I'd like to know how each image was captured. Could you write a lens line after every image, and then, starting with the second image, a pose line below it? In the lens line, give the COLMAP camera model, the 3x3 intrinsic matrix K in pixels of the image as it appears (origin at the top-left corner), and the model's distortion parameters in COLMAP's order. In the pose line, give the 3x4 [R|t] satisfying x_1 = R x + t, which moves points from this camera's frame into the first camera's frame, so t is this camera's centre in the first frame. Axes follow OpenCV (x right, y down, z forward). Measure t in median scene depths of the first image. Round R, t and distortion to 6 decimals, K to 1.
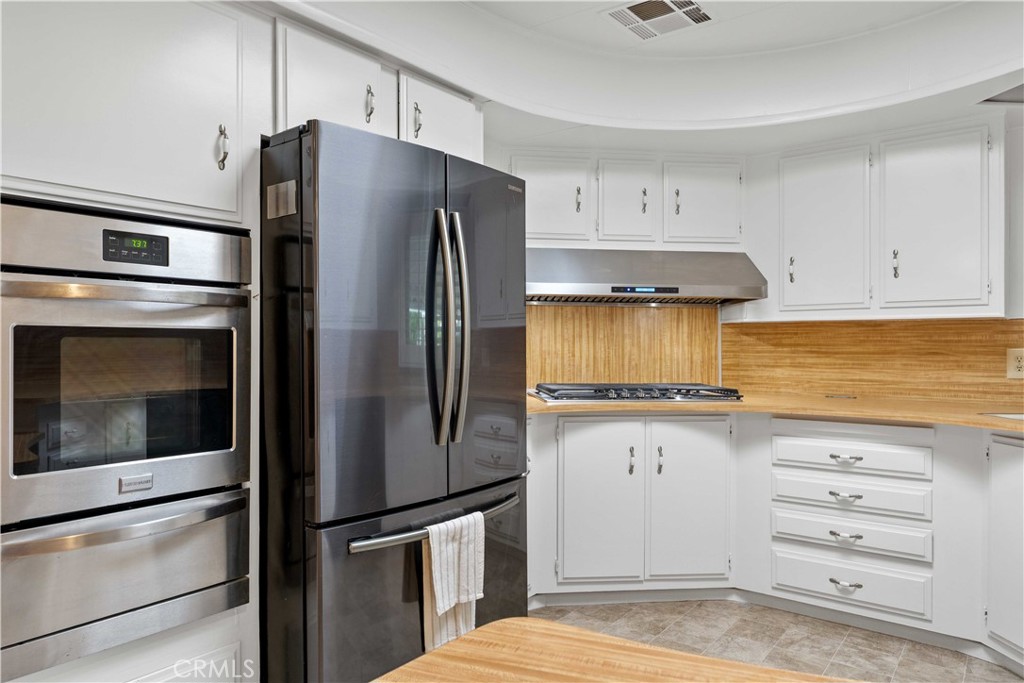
lens RADIAL K [[693.1, 0, 512.0], [0, 693.1, 341.5], [0, 0, 1]] dist [0.021752, -0.000393]
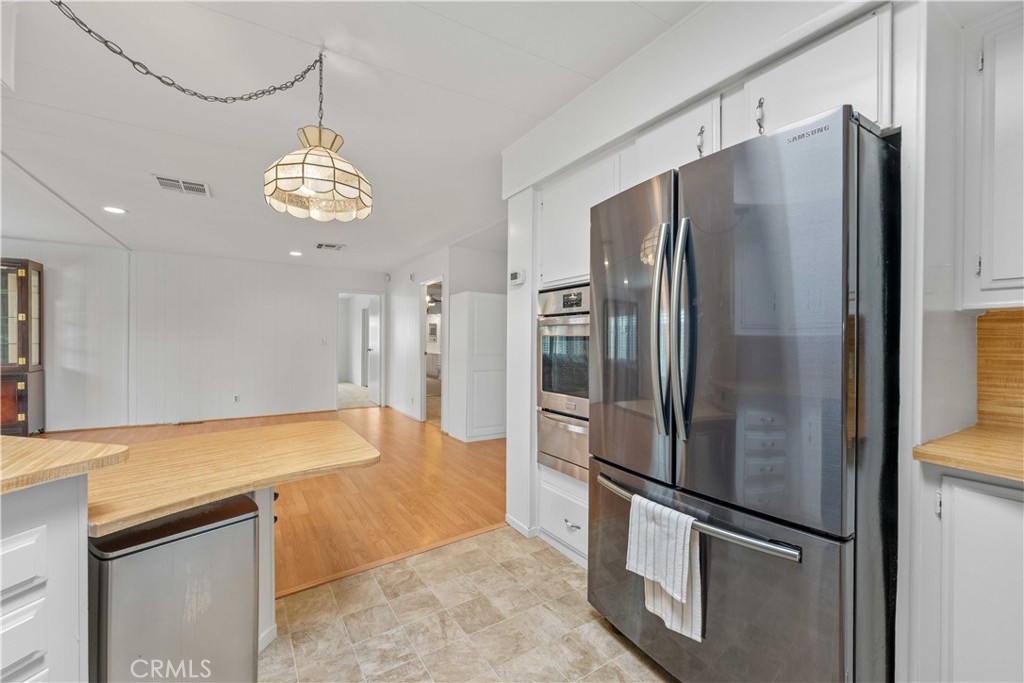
lens RADIAL K [[406.9, 0, 493.9], [0, 406.9, 344.2], [0, 0, 1]] dist [-0.001321, -0.000120]
pose [[-0.361134, -0.000541, -0.932514, 0.409502], [-0.006560, 0.999977, 0.001960, 0.002450], [0.932491, 0.006825, -0.361129, 0.663355]]
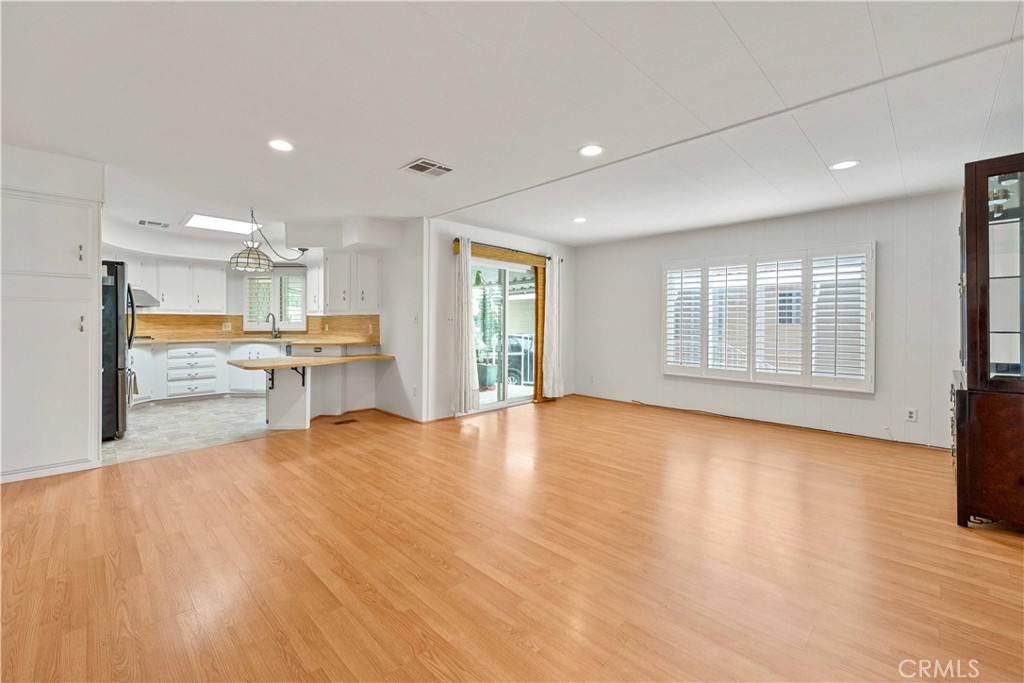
lens RADIAL K [[420.6, 0, 489.7], [0, 420.6, 324.1], [0, 0, 1]] dist [0.009601, -0.000039]
pose [[0.152098, -0.004594, 0.988355, -1.329928], [-0.003686, 0.999980, 0.005216, -0.000316], [-0.988359, -0.004437, 0.152078, -0.779092]]
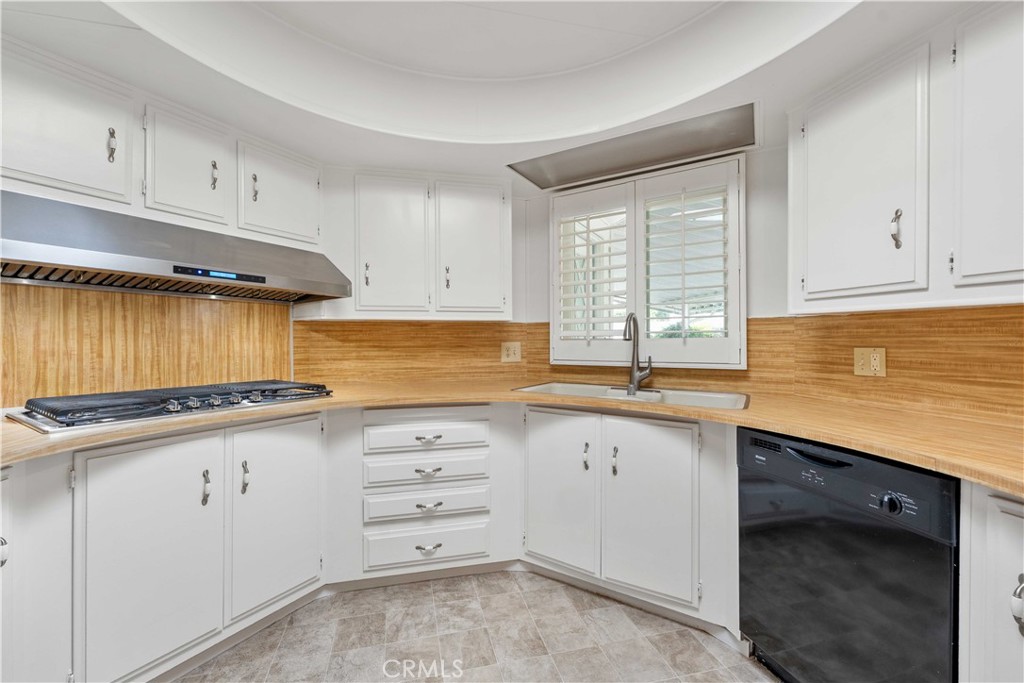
lens RADIAL K [[415.5, 0, 499.5], [0, 415.5, 337.7], [0, 0, 1]] dist [-0.000578, -0.000129]
pose [[0.641592, 0.000521, 0.767046, 0.023423], [0.001432, 0.999997, -0.001878, 0.001881], [-0.767044, 0.002303, 0.641590, 0.431149]]
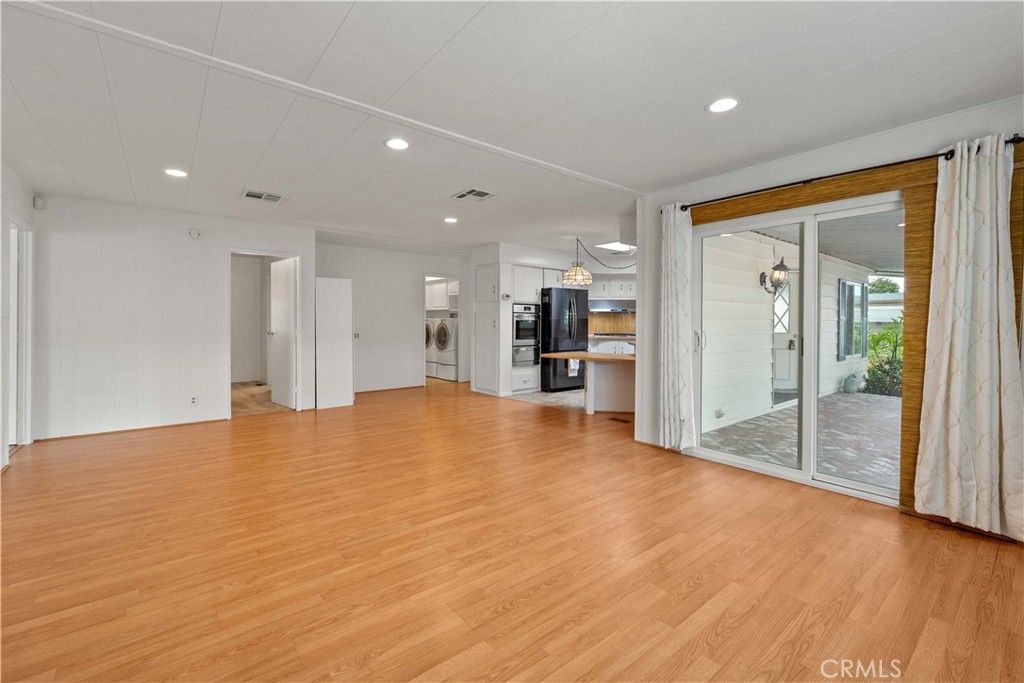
lens RADIAL K [[435.4, 0, 497.1], [0, 435.4, 325.5], [0, 0, 1]] dist [-0.000292, -0.000024]
pose [[0.968257, 0.003733, -0.249928, 0.136535], [-0.002339, 0.999980, 0.005873, 0.004558], [0.249945, -0.005102, 0.968247, -1.756618]]
